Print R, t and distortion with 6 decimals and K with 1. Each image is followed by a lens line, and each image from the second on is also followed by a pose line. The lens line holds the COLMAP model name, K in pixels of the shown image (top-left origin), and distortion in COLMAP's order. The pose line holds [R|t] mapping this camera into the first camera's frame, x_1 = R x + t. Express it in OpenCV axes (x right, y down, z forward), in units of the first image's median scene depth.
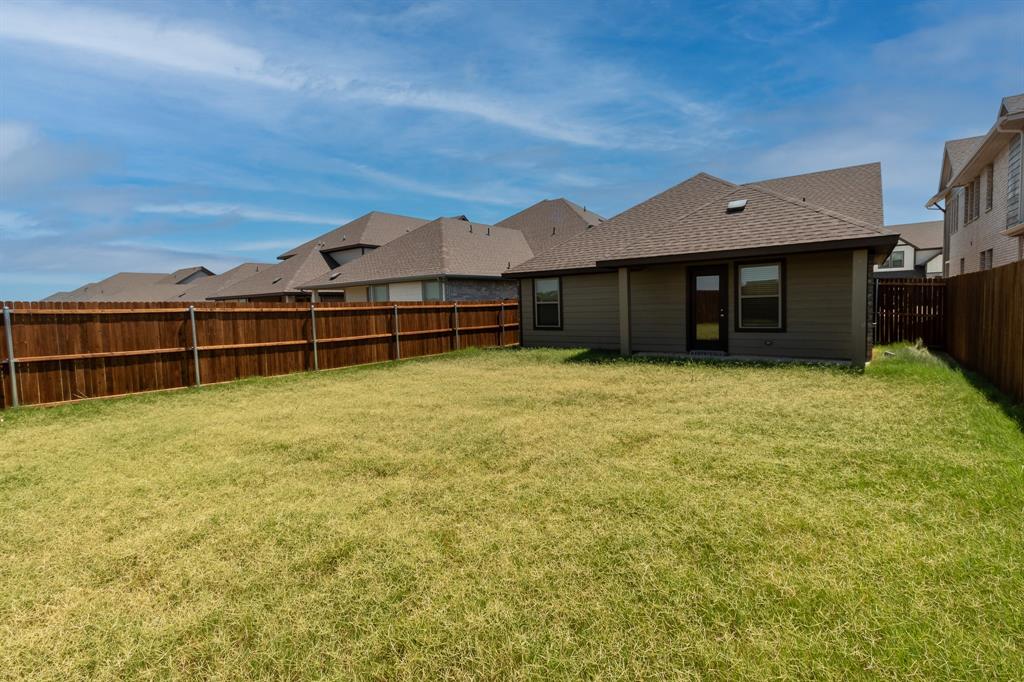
lens RADIAL K [[493.2, 0, 512.0], [0, 493.2, 341.0], [0, 0, 1]] dist [0.000421, 0.000023]
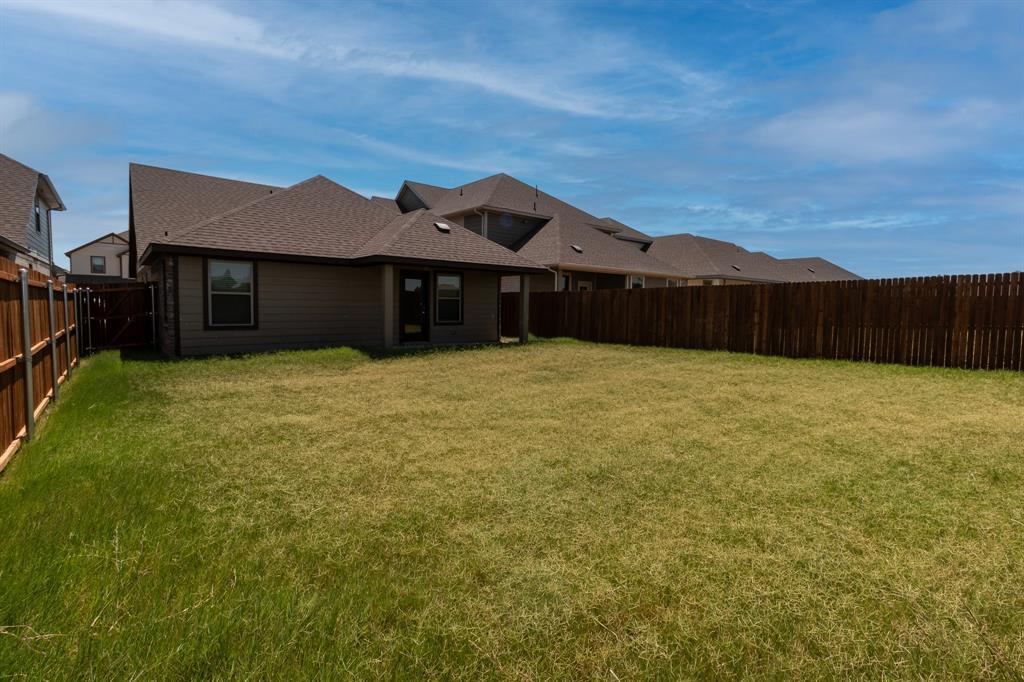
lens RADIAL K [[468.1, 0, 515.7], [0, 468.1, 331.4], [0, 0, 1]] dist [0.002104, 0.000092]
pose [[0.213096, -0.030013, 0.976570, -0.625360], [0.045053, 0.998767, 0.020864, -0.017766], [-0.975992, 0.039552, 0.214185, 0.507290]]
